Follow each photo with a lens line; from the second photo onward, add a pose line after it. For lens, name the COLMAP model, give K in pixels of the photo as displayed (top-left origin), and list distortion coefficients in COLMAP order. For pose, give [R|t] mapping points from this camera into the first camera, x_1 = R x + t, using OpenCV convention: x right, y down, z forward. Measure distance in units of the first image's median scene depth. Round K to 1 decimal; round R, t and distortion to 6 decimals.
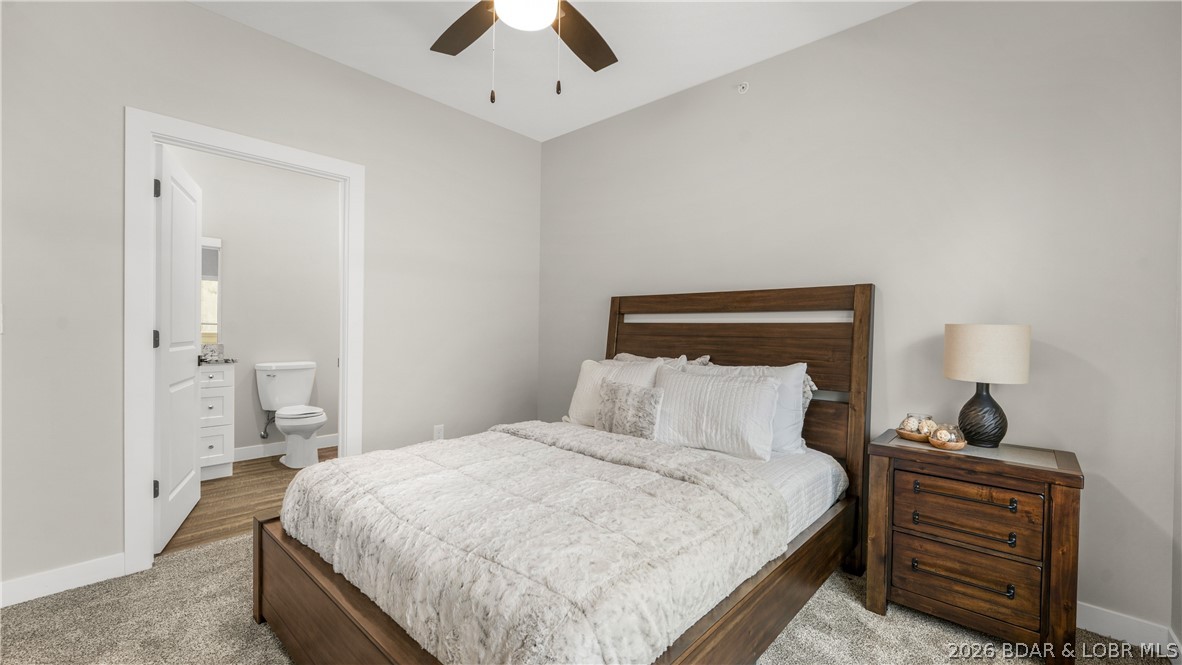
lens RADIAL K [[483.3, 0, 591.0], [0, 483.3, 332.5], [0, 0, 1]] dist [0.010204, -0.000145]
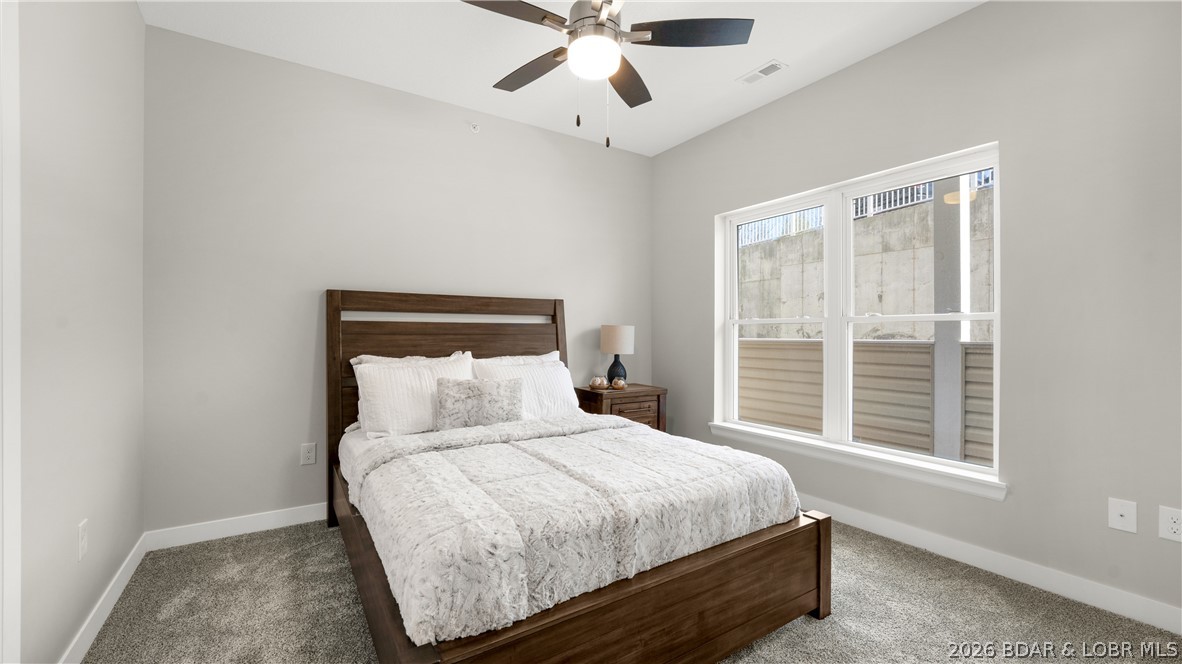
lens RADIAL K [[483.3, 0, 591.0], [0, 483.3, 332.0], [0, 0, 1]] dist [0.010204, -0.000145]
pose [[0.242240, -0.015166, 0.970098, -0.791488], [0.005742, 0.999883, 0.014197, -0.011880], [-0.970199, 0.002131, 0.242299, 0.433933]]
